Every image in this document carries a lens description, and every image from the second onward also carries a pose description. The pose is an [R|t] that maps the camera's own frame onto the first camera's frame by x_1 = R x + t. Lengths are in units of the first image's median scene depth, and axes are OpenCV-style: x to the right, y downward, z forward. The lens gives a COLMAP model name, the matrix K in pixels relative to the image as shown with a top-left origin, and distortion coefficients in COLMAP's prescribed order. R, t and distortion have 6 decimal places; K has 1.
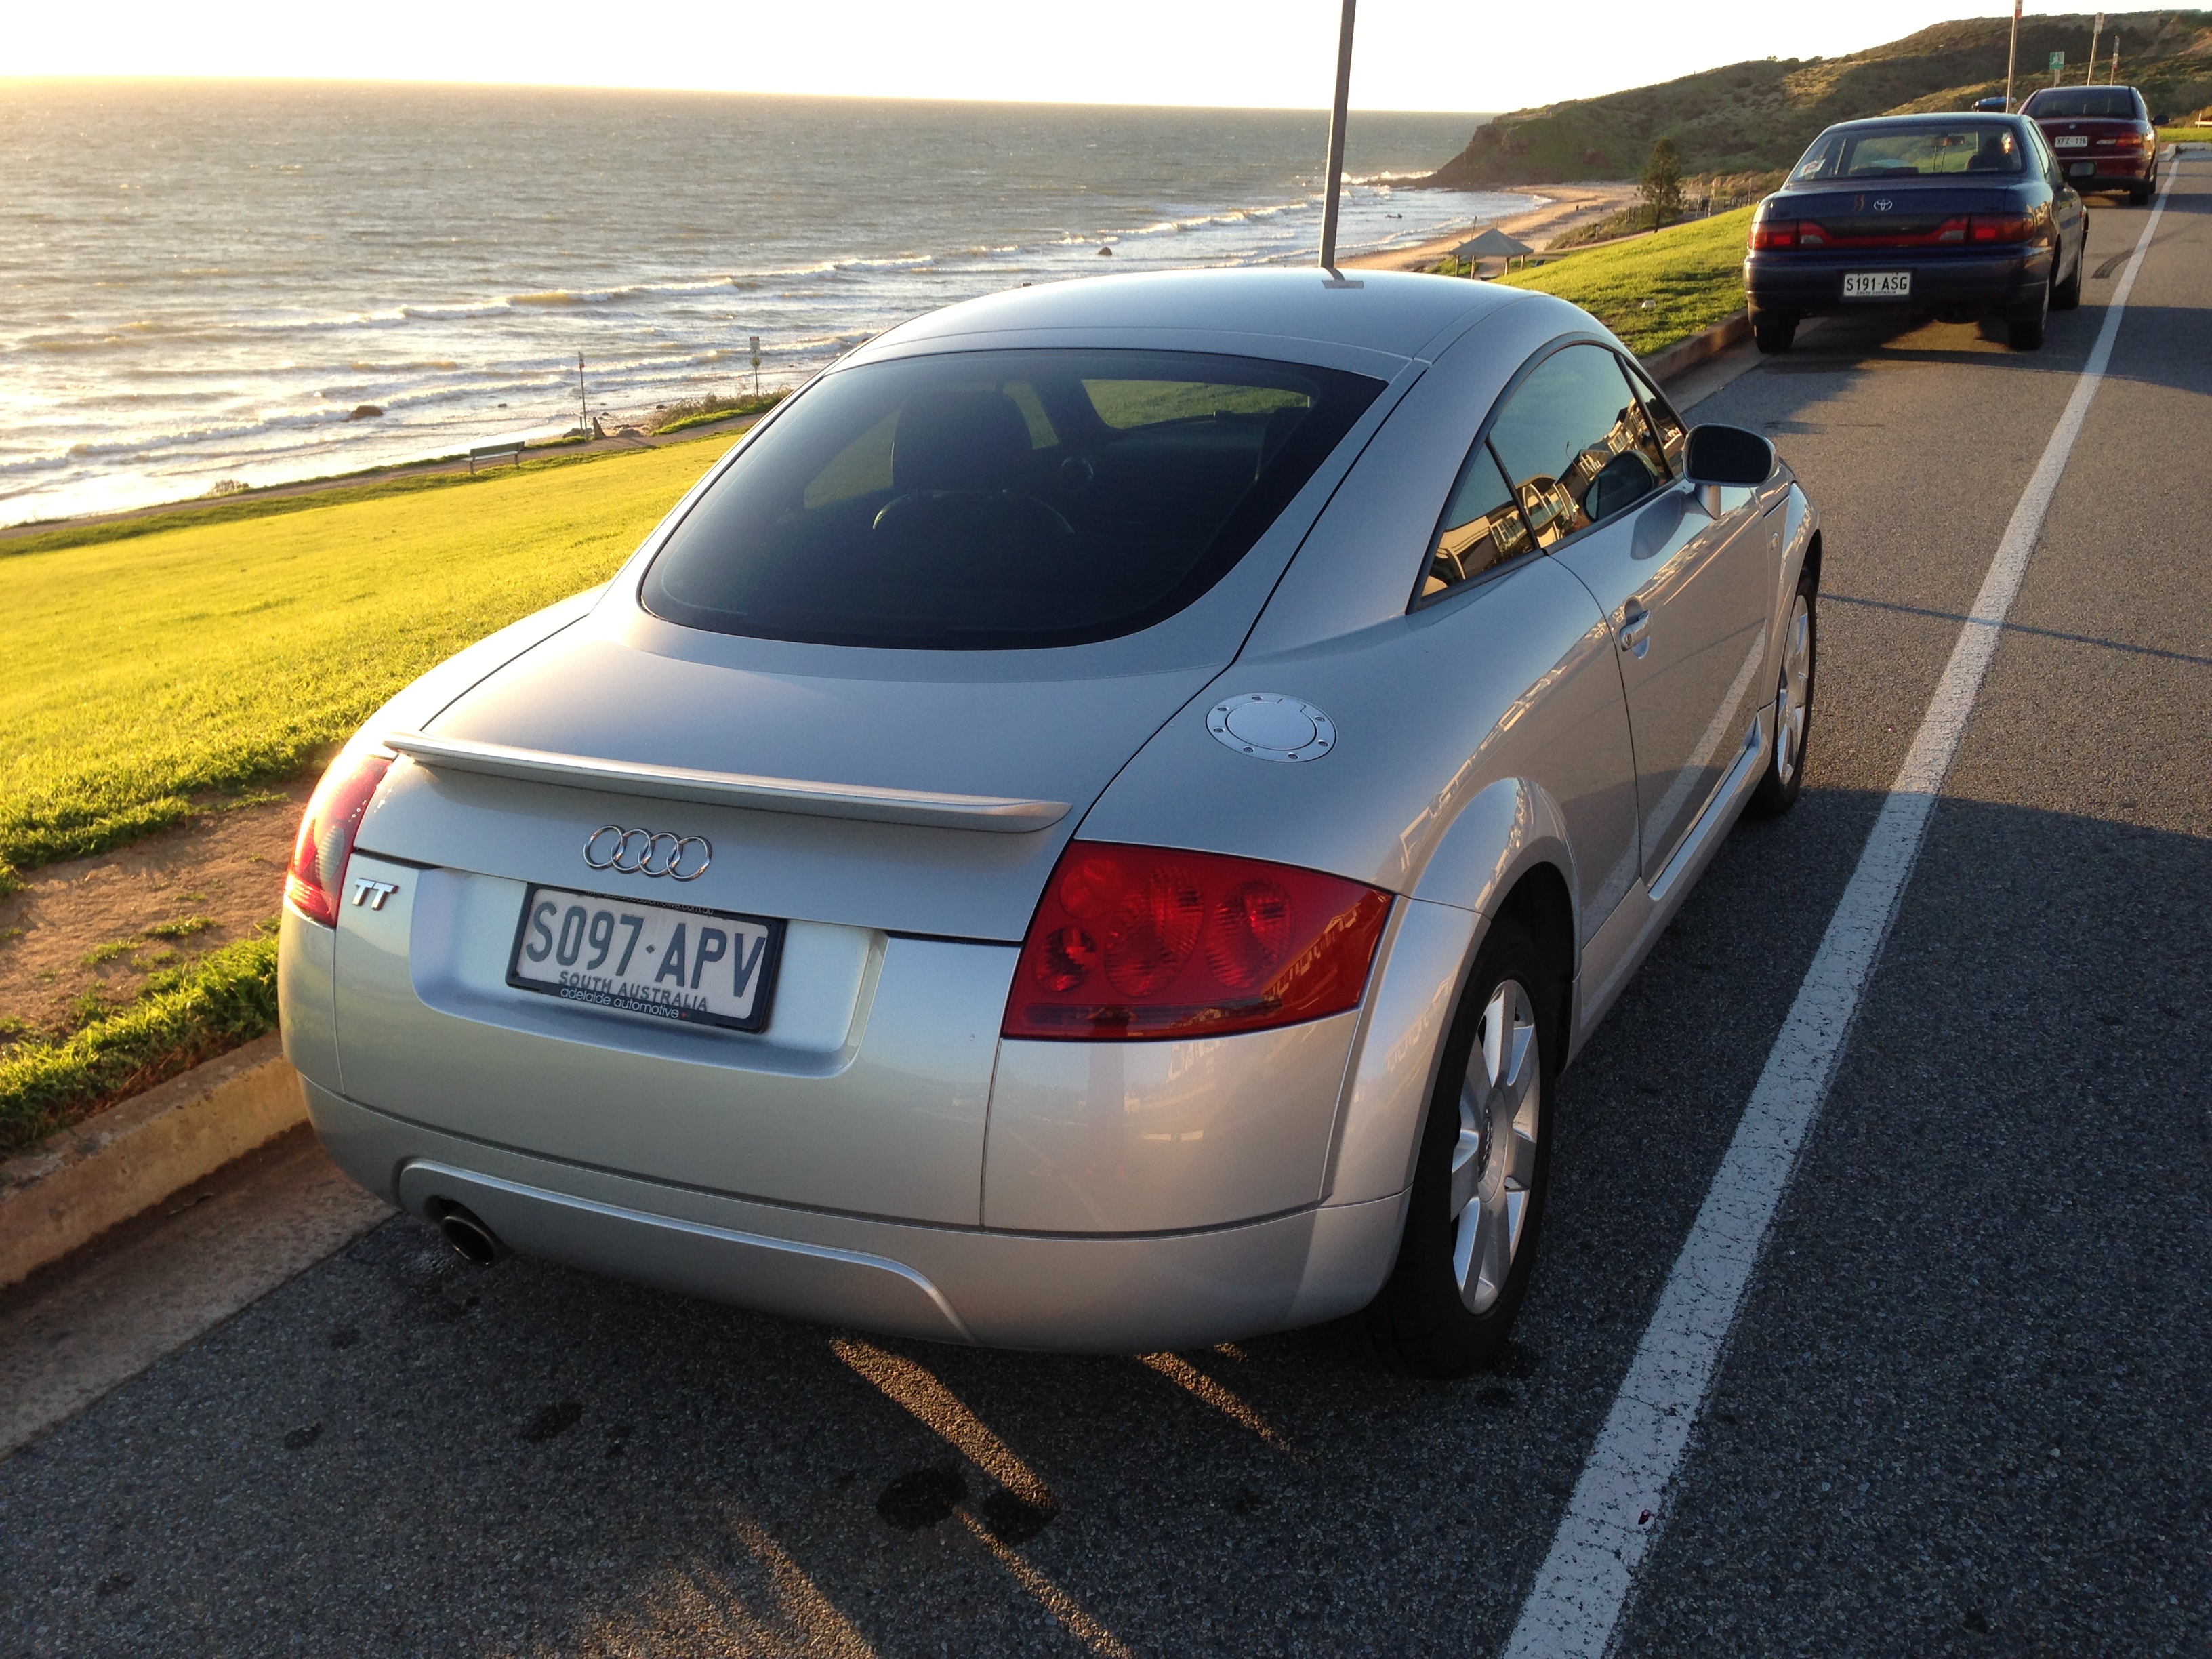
lens RADIAL K [[2000.2, 0, 1055.5], [0, 2000.2, 836.9], [0, 0, 1]] dist [0.136088, -0.225427]
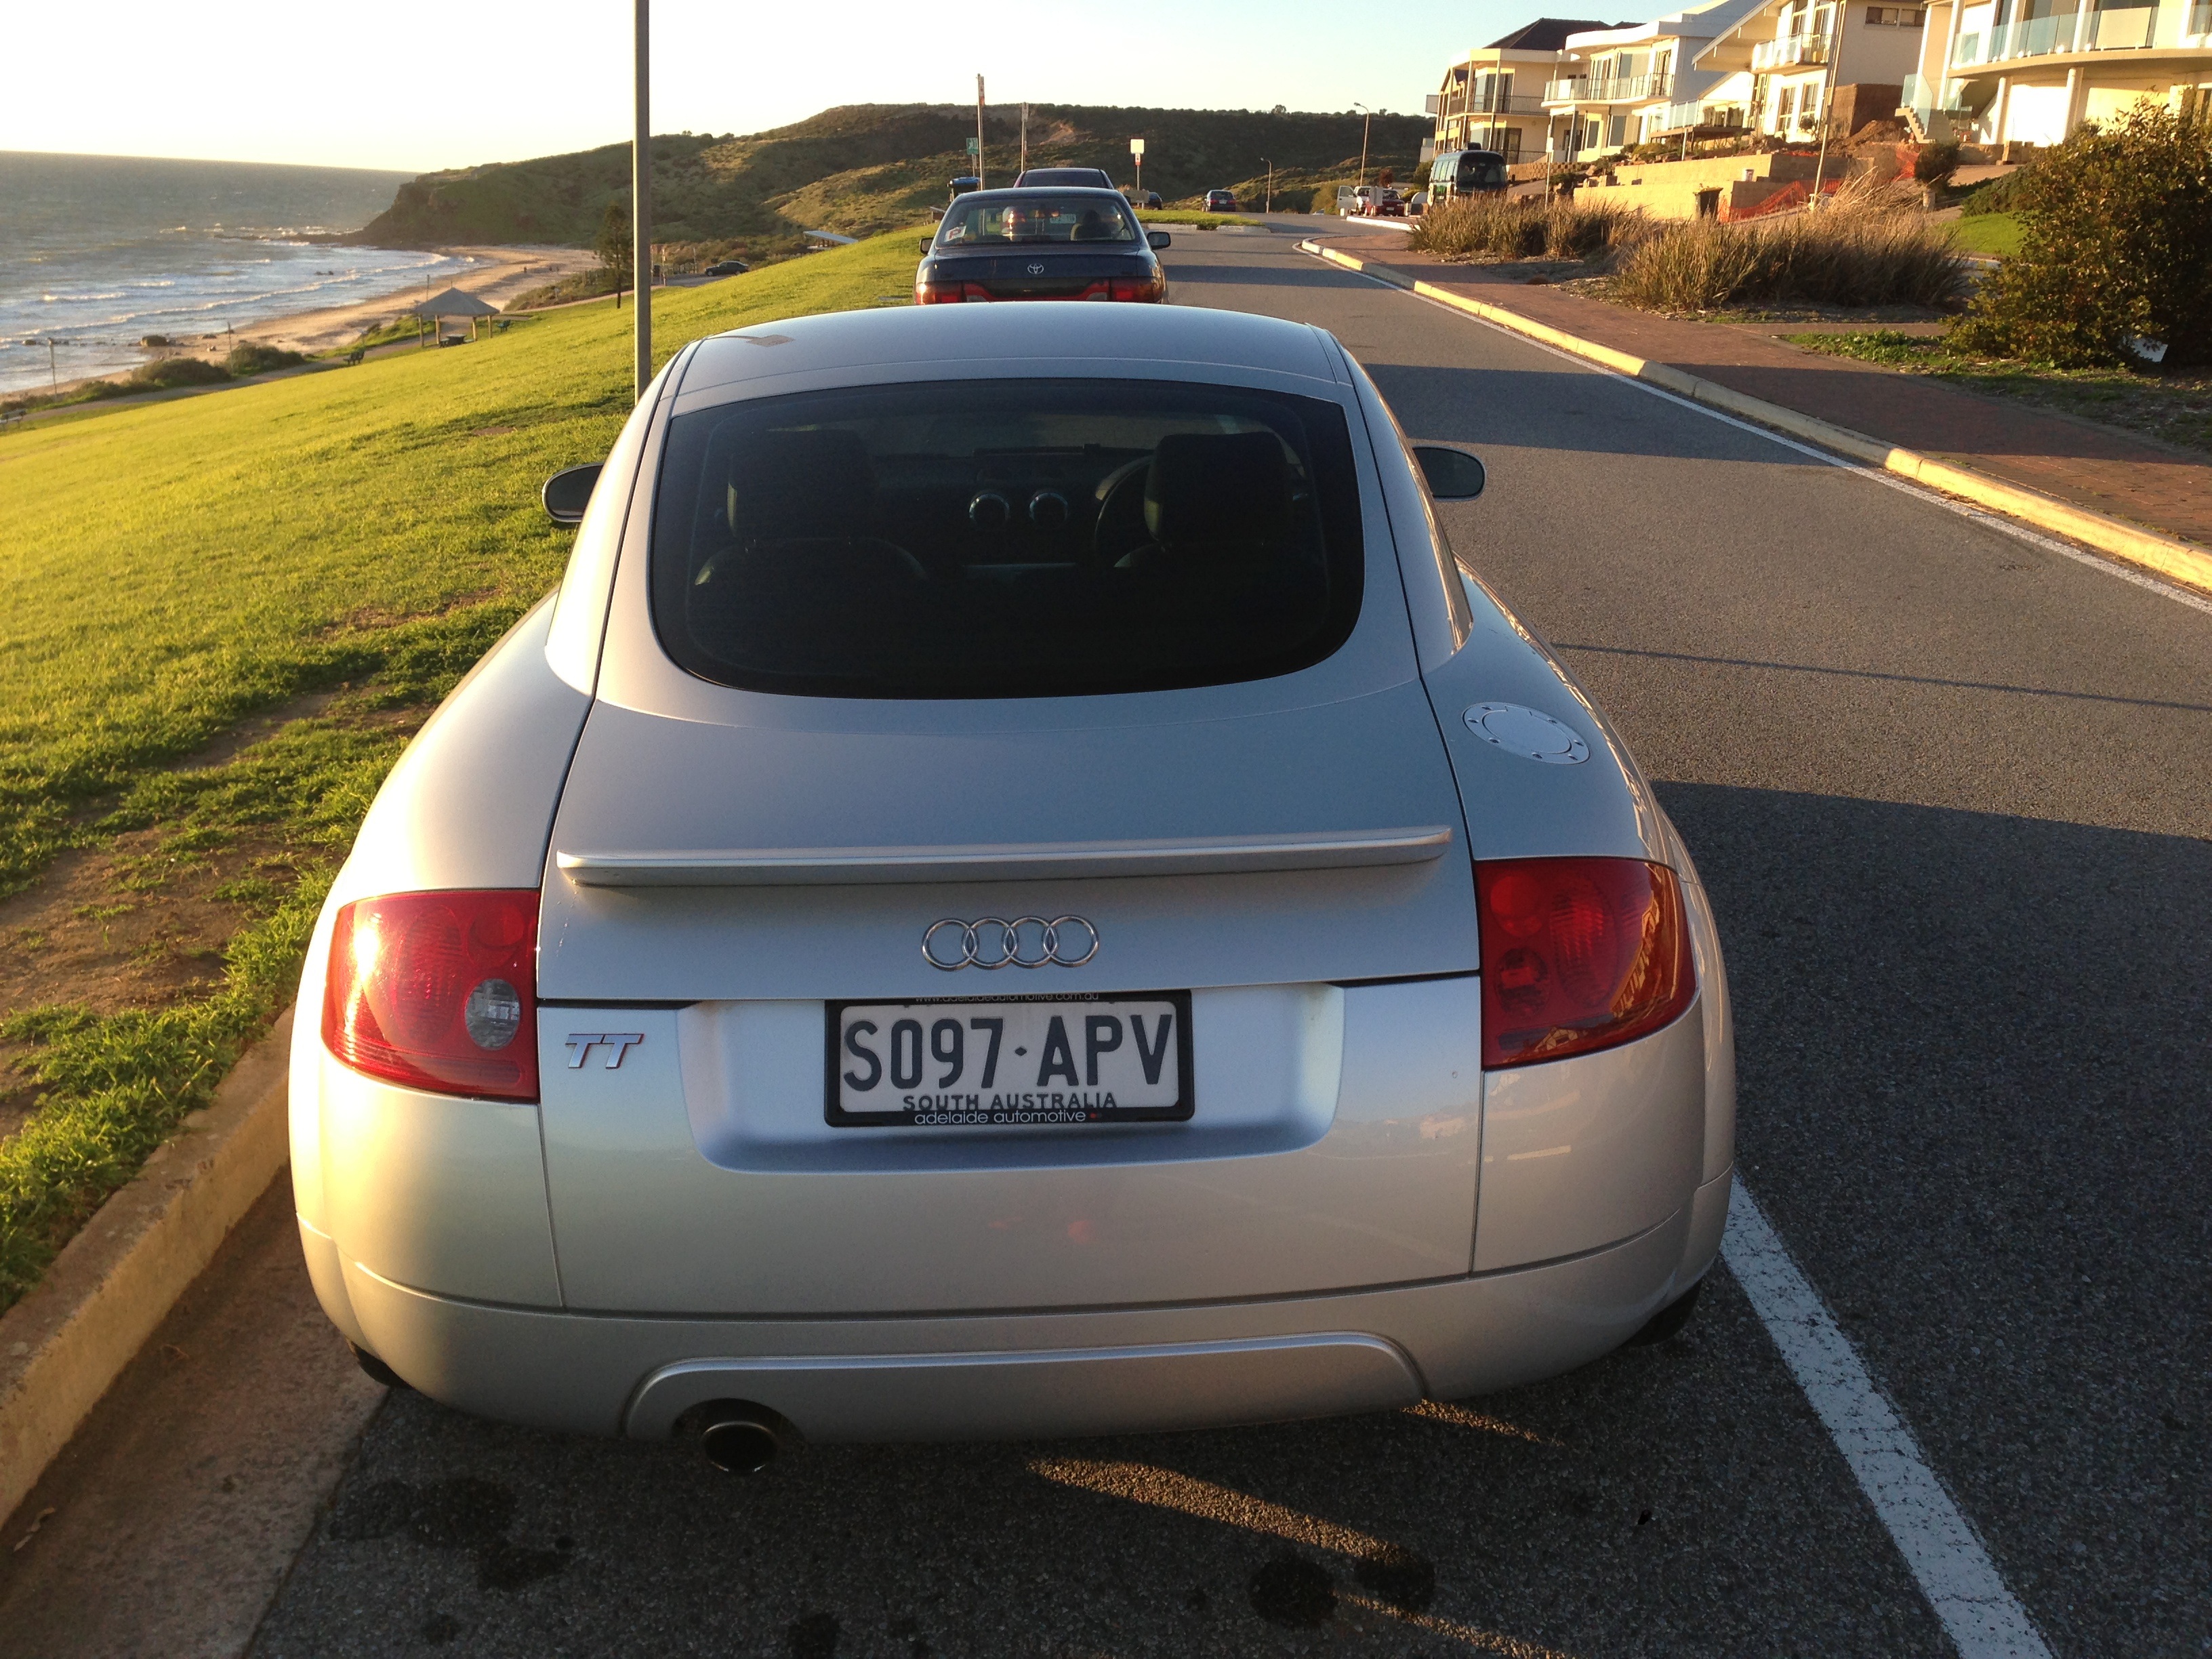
lens RADIAL K [[2000.2, 0, 1055.5], [0, 2000.2, 836.9], [0, 0, 1]] dist [0.136088, -0.225427]
pose [[0.885093, -0.120077, 0.449658, -0.501494], [0.133153, 0.991092, 0.002569, -0.032887], [-0.445961, 0.057600, 0.893197, 0.179392]]
